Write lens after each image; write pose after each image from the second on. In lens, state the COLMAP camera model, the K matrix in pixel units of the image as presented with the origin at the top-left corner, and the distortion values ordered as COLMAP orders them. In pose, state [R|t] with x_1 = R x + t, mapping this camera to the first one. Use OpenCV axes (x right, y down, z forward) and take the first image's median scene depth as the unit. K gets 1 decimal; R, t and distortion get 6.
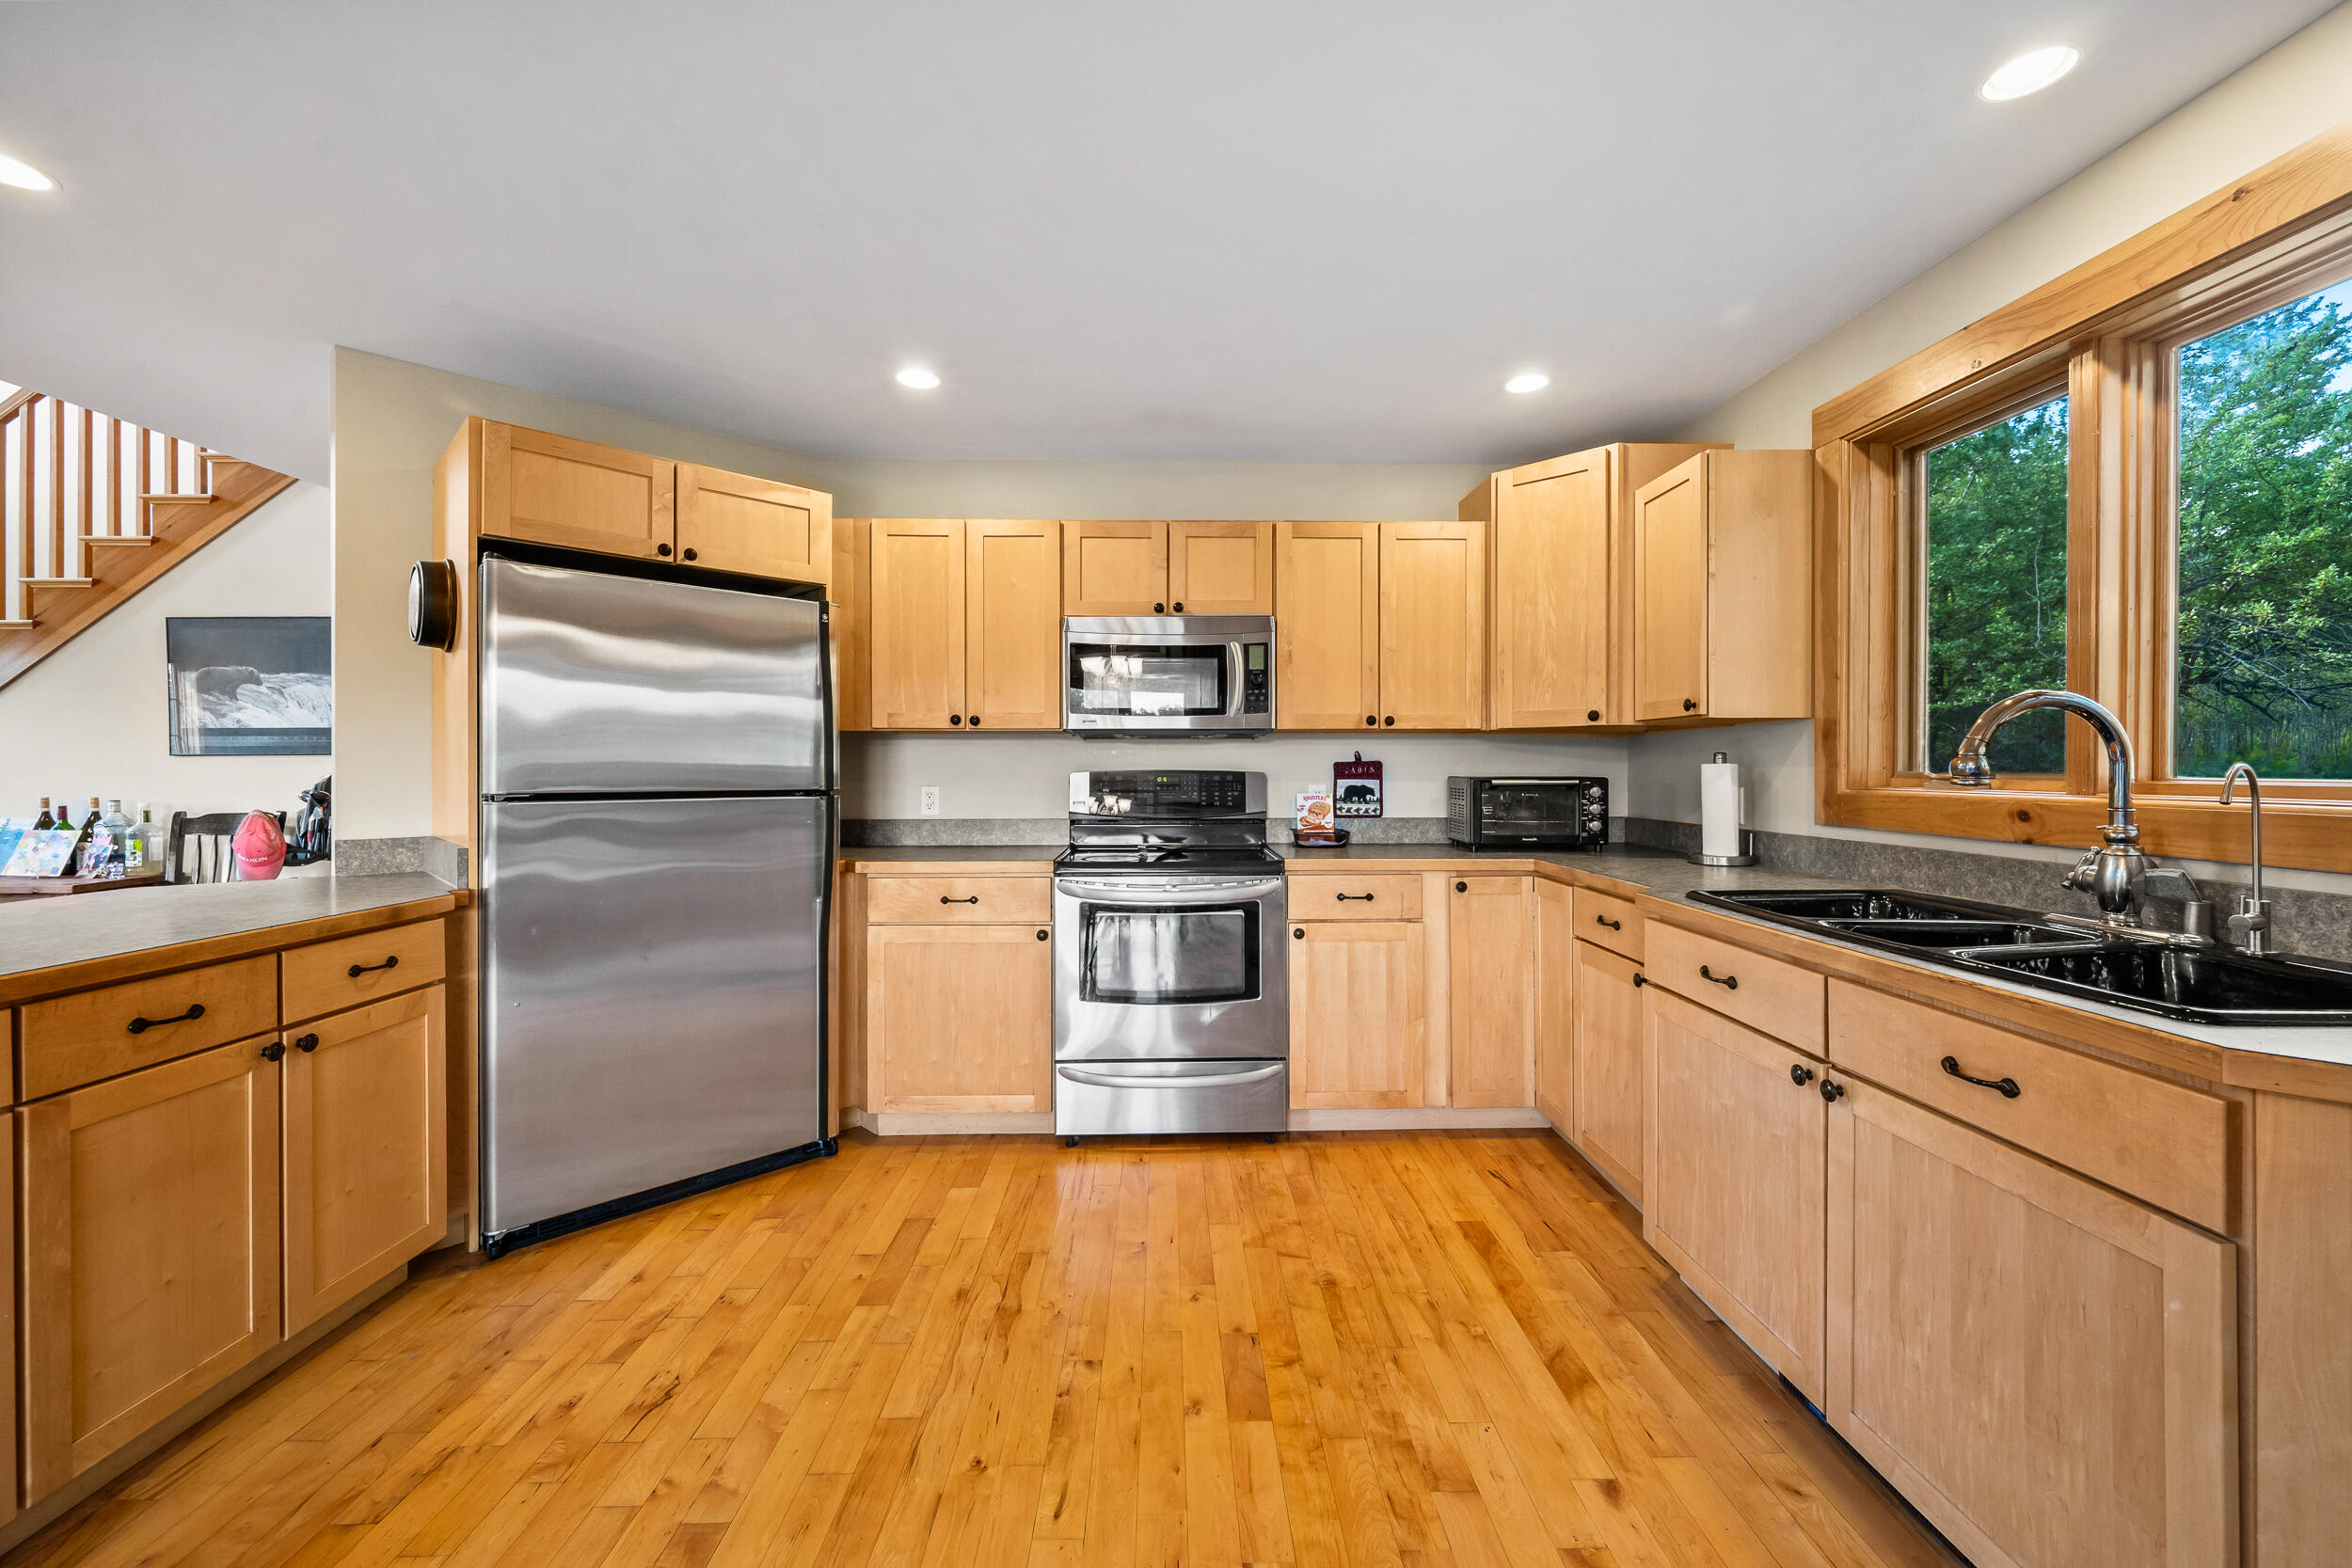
lens RADIAL K [[918.2, 0, 1170.7], [0, 918.2, 768.6], [0, 0, 1]] dist [-0.000594, 0.001219]
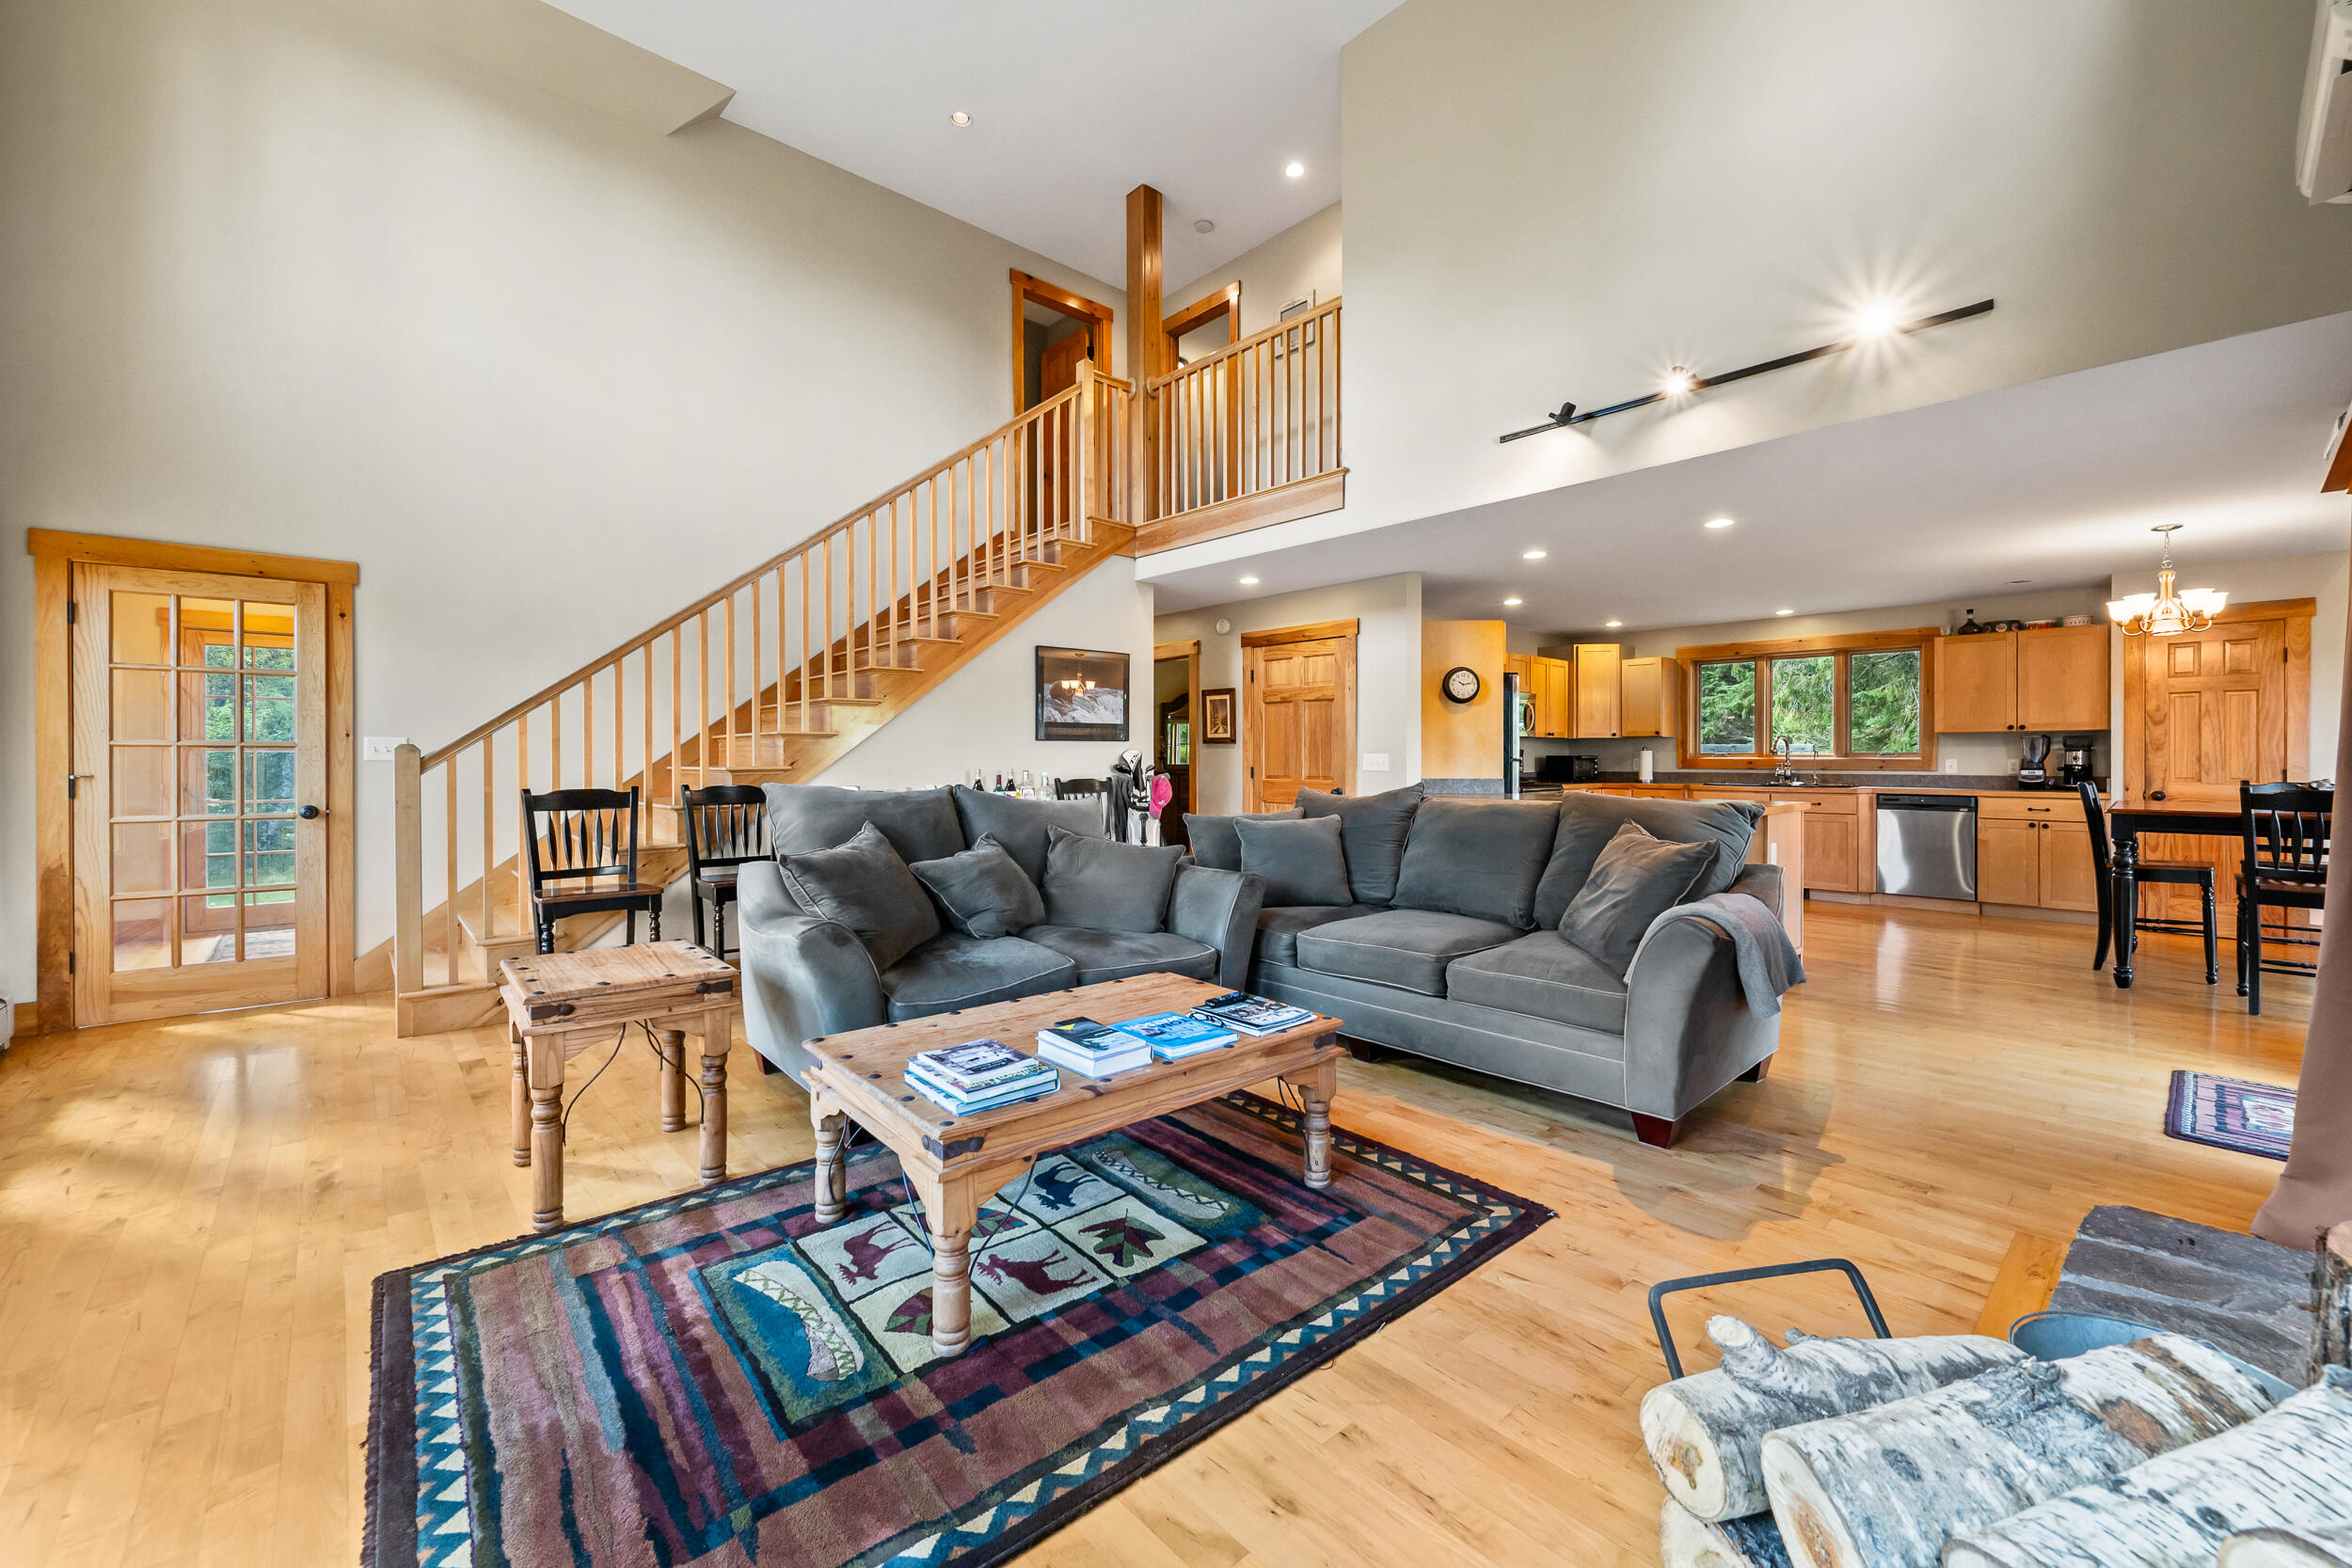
lens RADIAL K [[918.2, 0, 1171.8], [0, 918.2, 767.9], [0, 0, 1]] dist [-0.000594, 0.001219]
pose [[0.756742, -0.004602, 0.653697, -1.990403], [0.001422, 0.999984, 0.005394, 0.022980], [-0.653712, -0.003152, 0.756737, -0.235935]]
